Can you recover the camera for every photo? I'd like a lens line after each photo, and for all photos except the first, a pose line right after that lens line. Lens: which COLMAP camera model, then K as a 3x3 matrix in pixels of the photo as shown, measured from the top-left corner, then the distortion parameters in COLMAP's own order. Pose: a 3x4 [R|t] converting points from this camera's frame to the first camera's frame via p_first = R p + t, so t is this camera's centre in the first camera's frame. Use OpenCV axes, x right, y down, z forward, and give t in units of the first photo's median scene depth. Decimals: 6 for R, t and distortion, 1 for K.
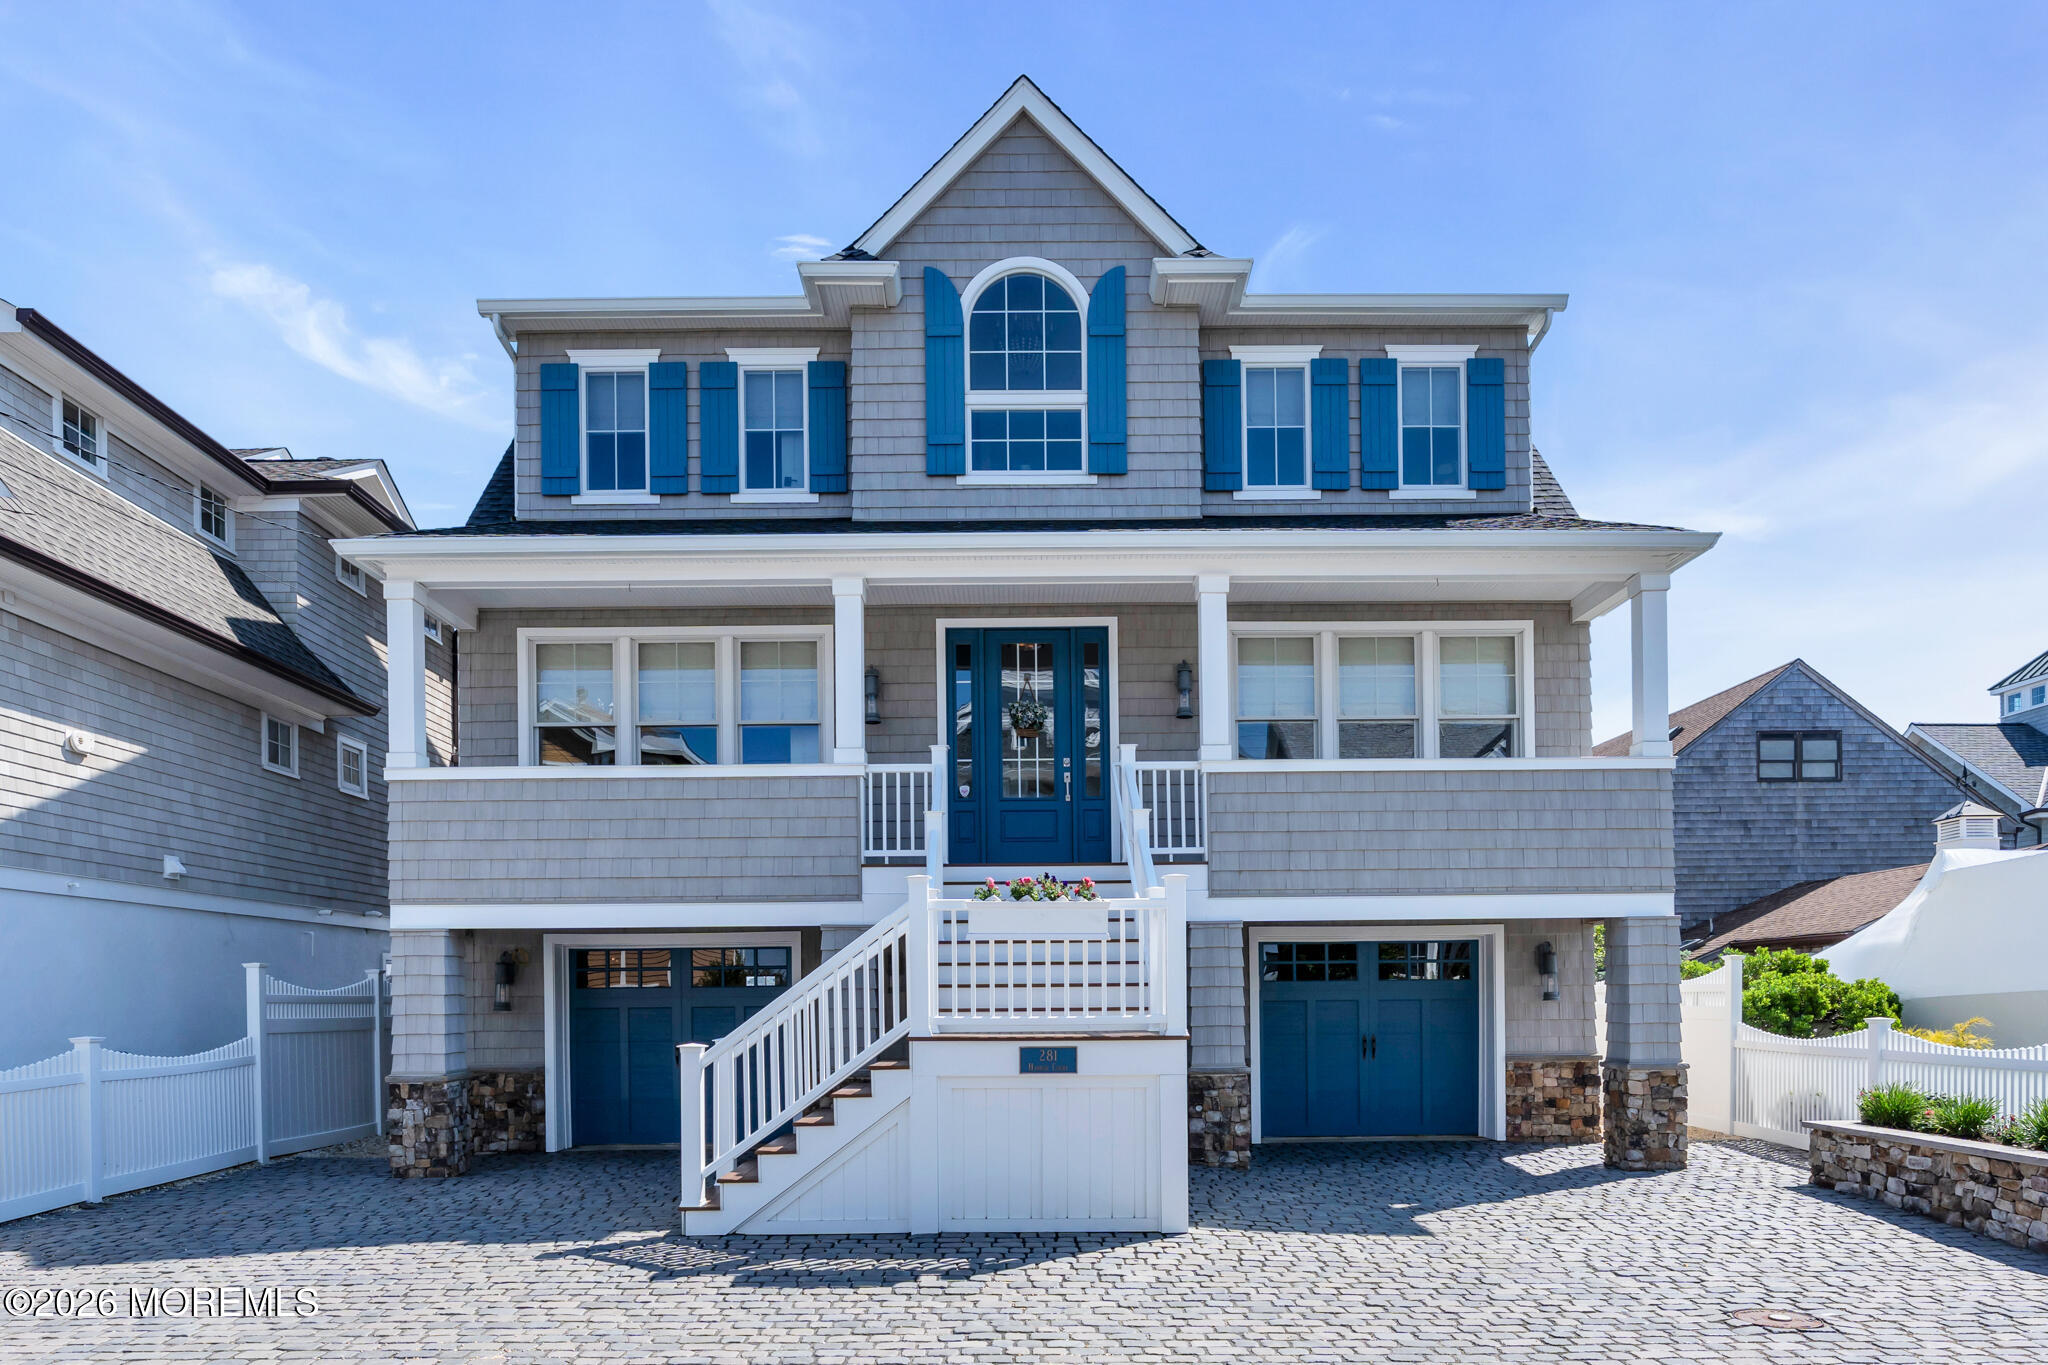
lens RADIAL K [[1300.9, 0, 1024.0], [0, 1300.9, 682.5], [0, 0, 1]] dist [0.000815, -0.001134]
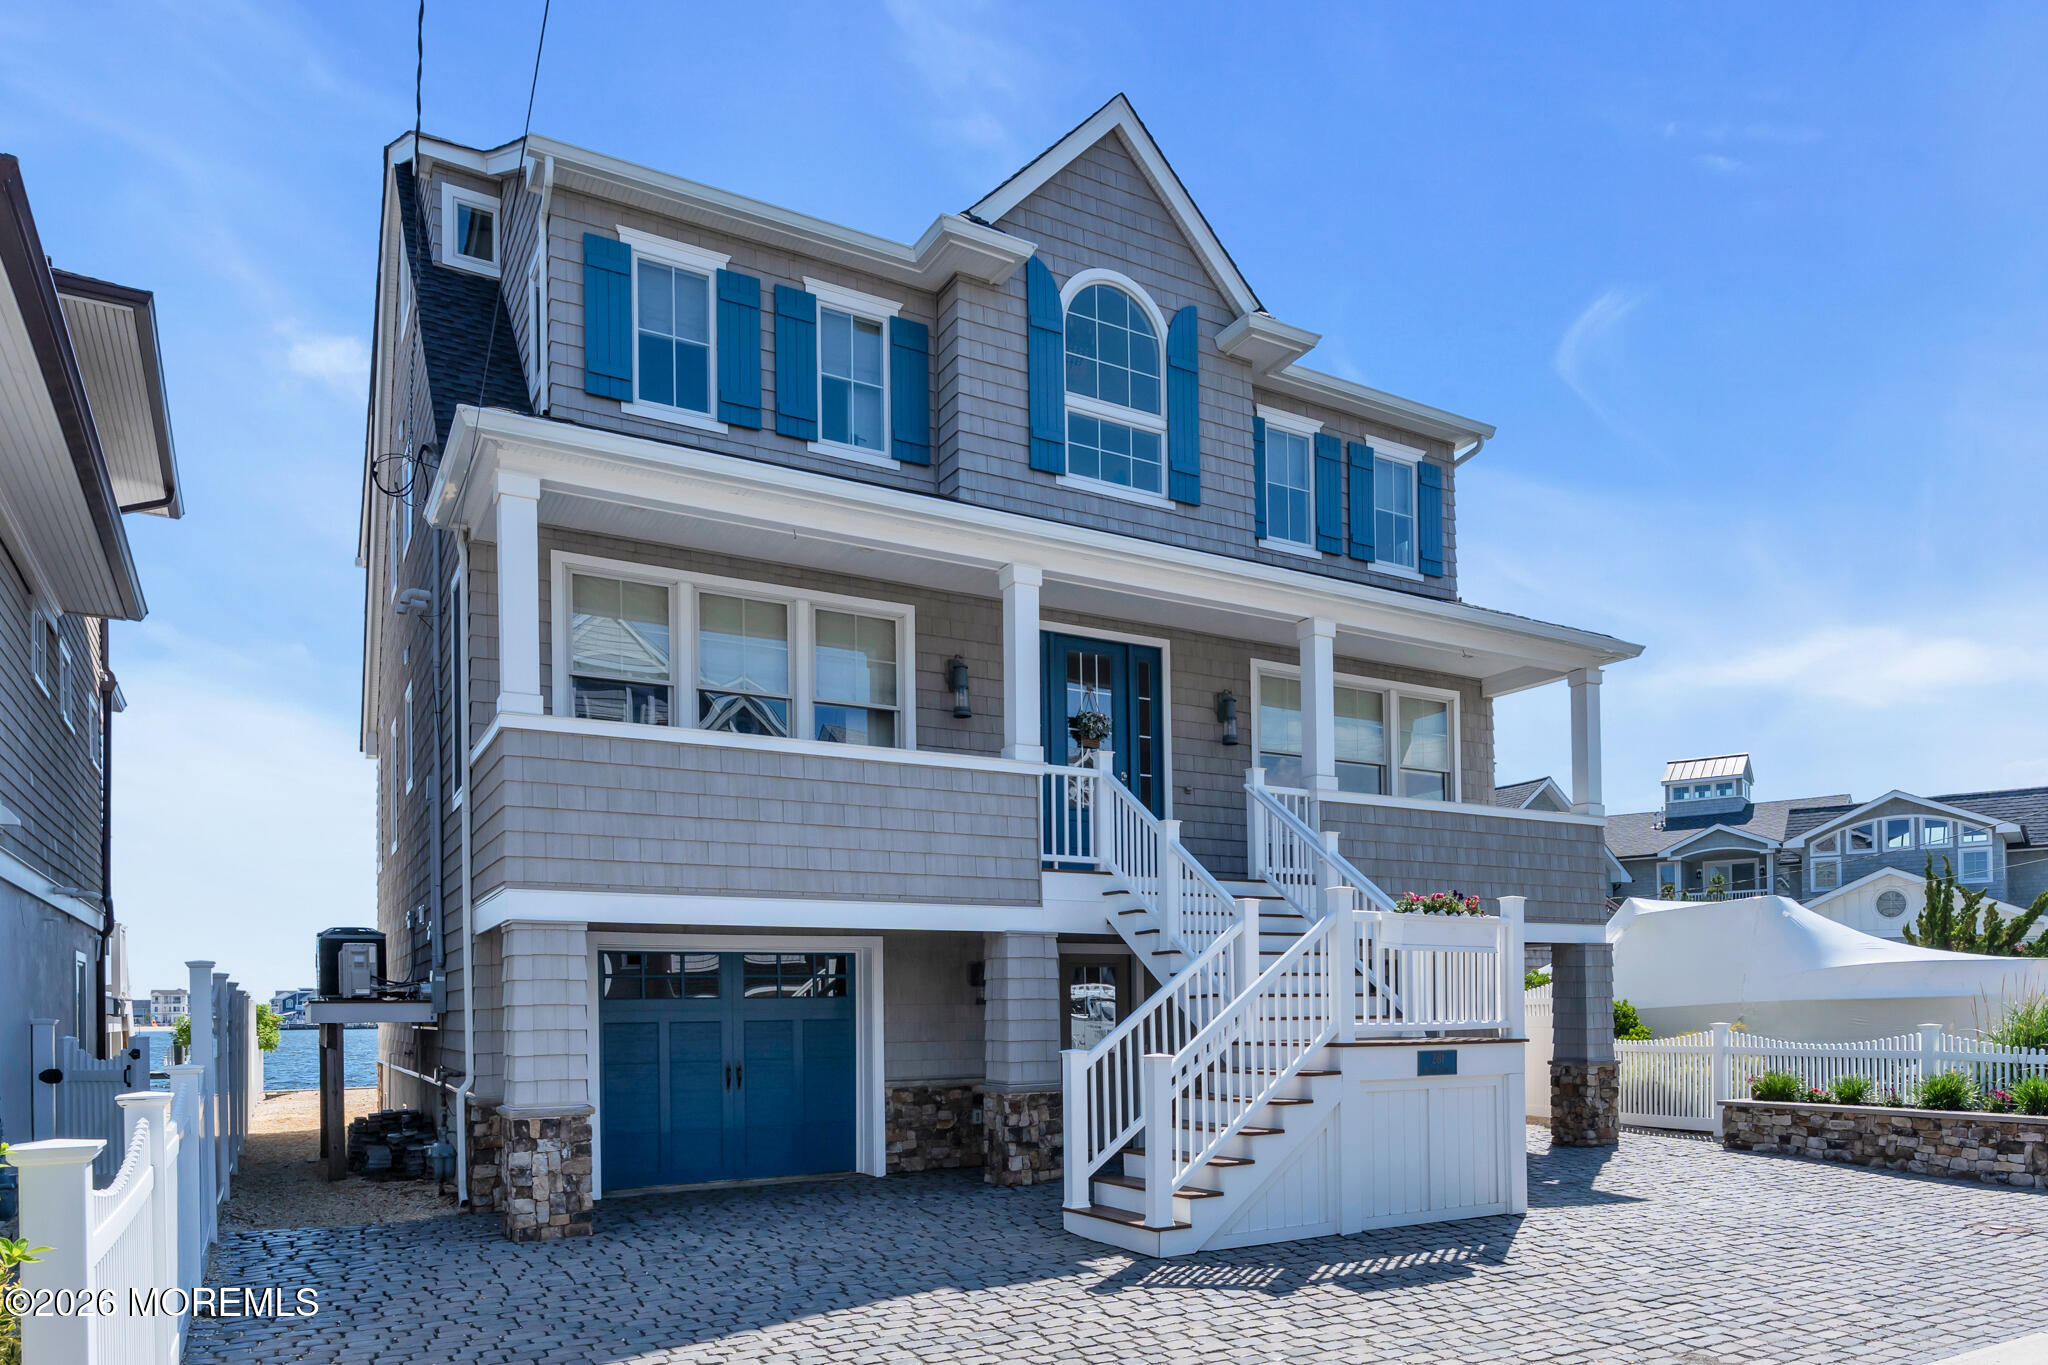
lens RADIAL K [[1319.9, 0, 1117.4], [0, 1319.9, 675.0], [0, 0, 1]] dist [-0.001782, 0.001107]
pose [[0.855262, 0.126504, 0.502518, -0.529455], [-0.117316, 0.991834, -0.050017, 0.037377], [-0.504742, -0.016176, 0.863119, 0.126815]]
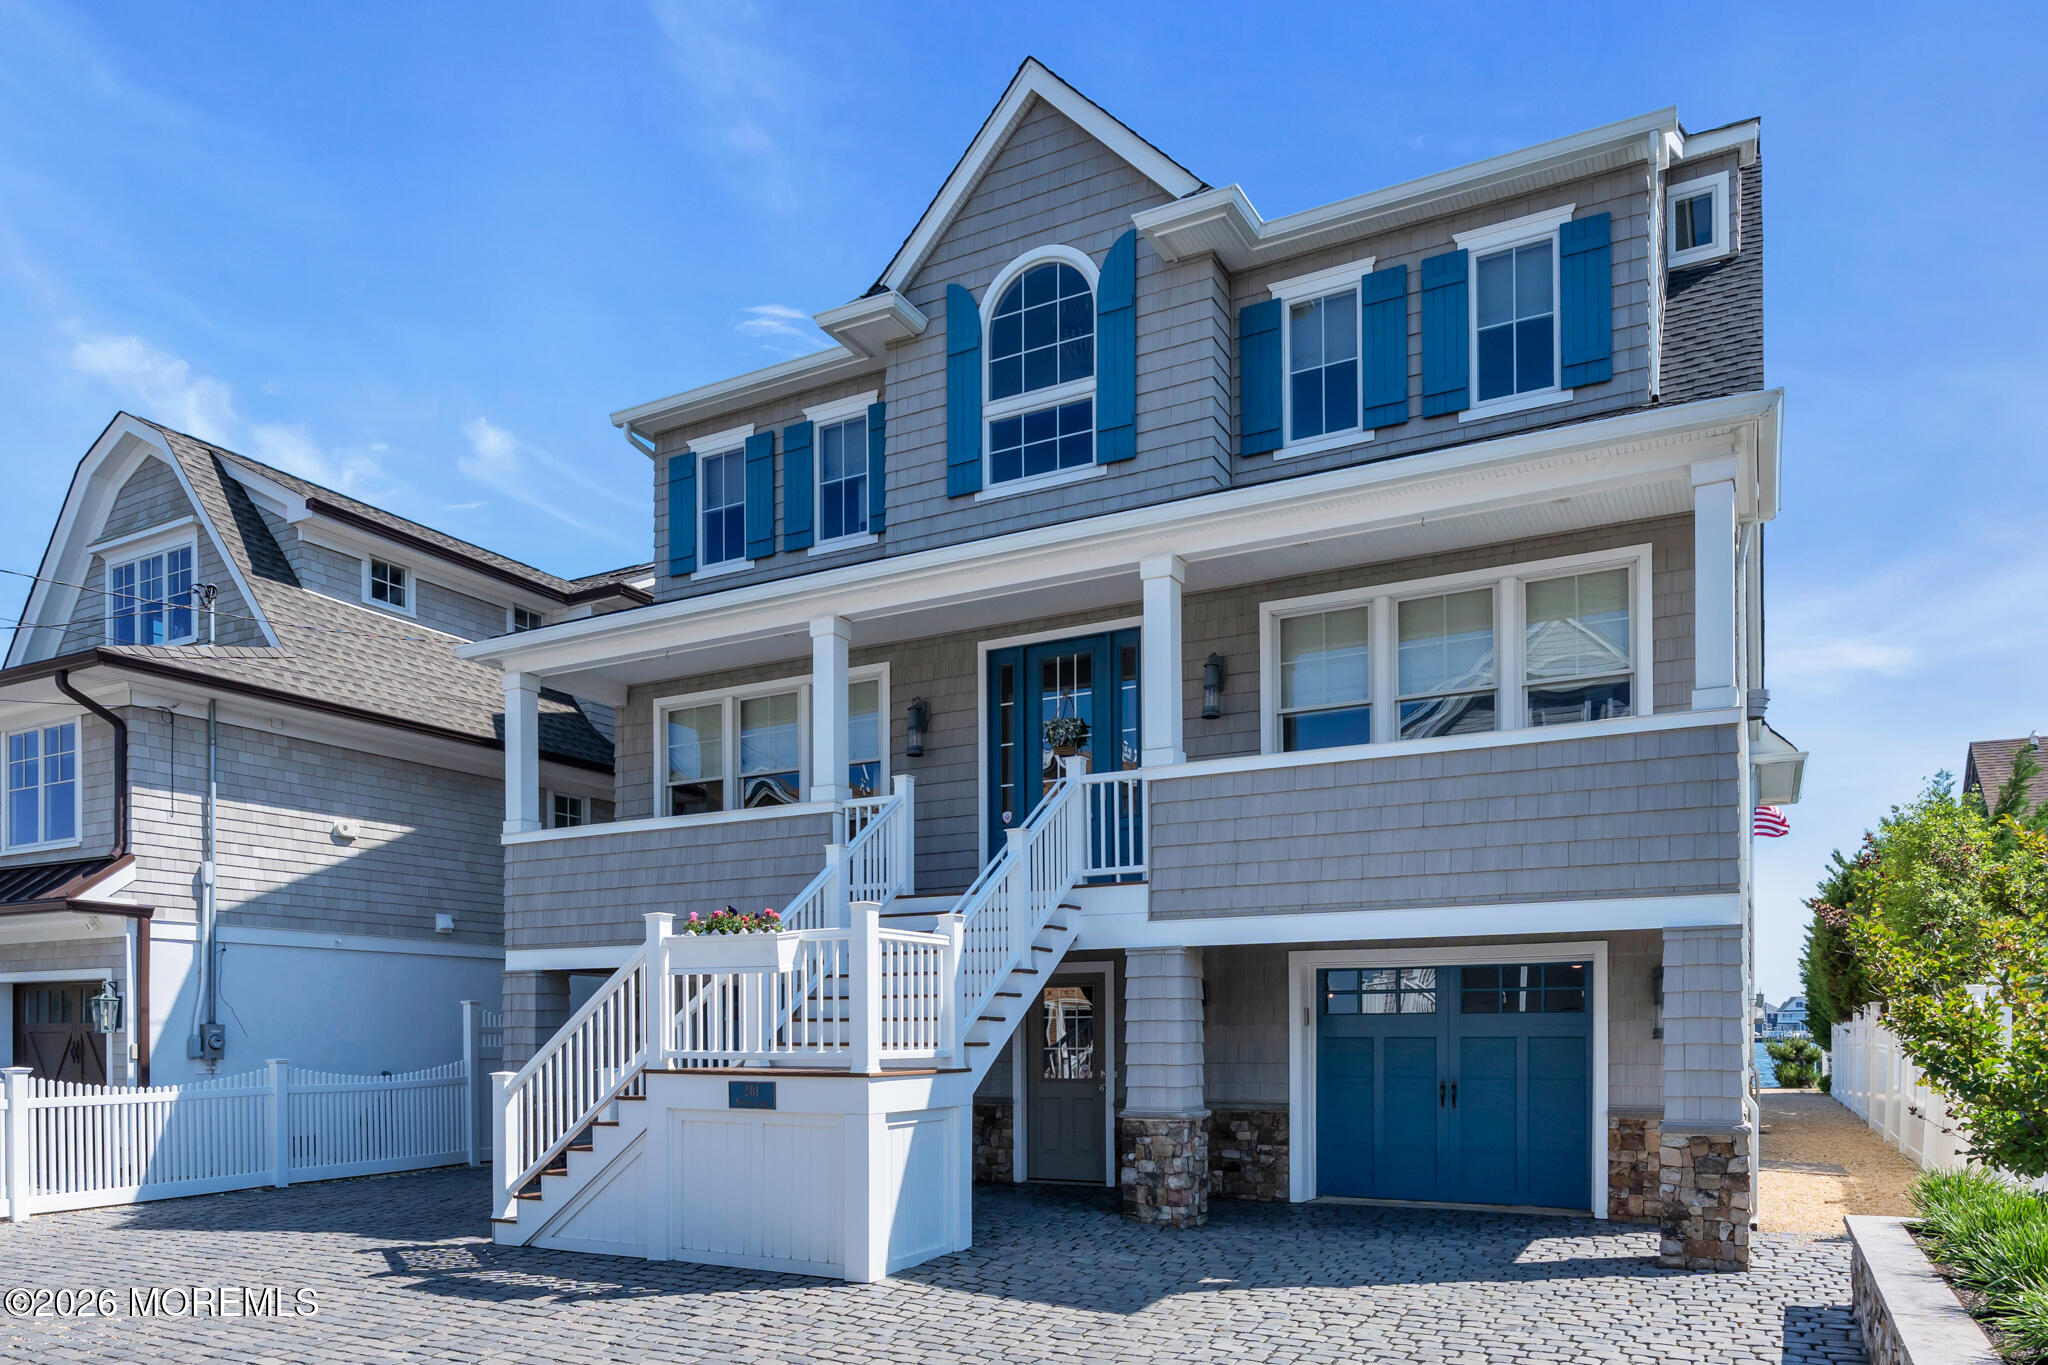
lens RADIAL K [[1353.1, 0, 1030.1], [0, 1353.1, 711.9], [0, 0, 1]] dist [0.000499, 0.000046]
pose [[0.878053, -0.105561, -0.466776, 0.469955], [0.108602, 0.993874, -0.020472, 0.030050], [0.466078, -0.032717, 0.884138, 0.133379]]
